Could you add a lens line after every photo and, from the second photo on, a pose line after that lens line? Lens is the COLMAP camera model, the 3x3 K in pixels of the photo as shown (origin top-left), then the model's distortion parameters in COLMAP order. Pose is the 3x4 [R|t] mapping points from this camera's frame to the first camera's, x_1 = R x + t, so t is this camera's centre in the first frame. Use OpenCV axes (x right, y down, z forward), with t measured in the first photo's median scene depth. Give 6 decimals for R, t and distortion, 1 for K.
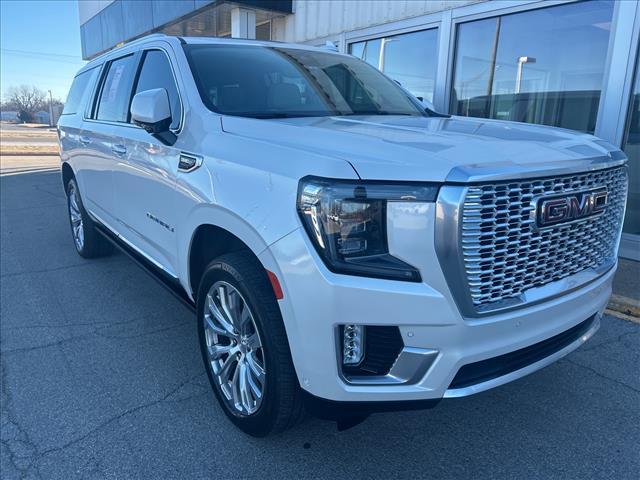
lens RADIAL K [[490.2, 0, 319.6], [0, 490.2, 241.5], [0, 0, 1]] dist [0.023917, -0.004370]
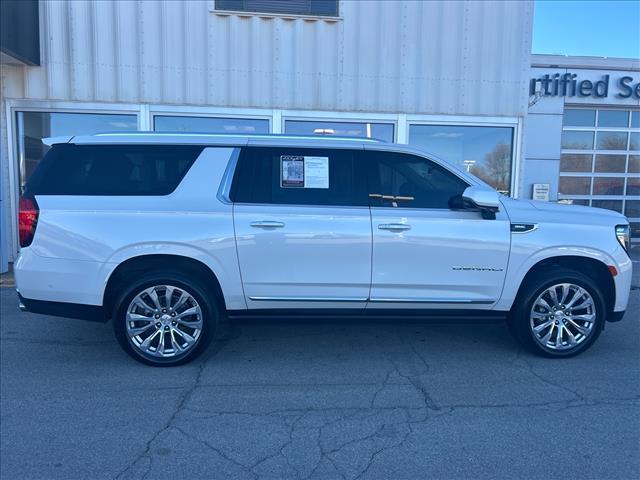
lens RADIAL K [[490.2, 0, 319.3], [0, 490.2, 239.0], [0, 0, 1]] dist [0.023917, -0.004370]
pose [[0.491672, -0.104289, 0.864513, -1.586570], [0.195909, 0.980598, 0.006874, -0.200052], [-0.848457, 0.165986, 0.502563, 0.530692]]
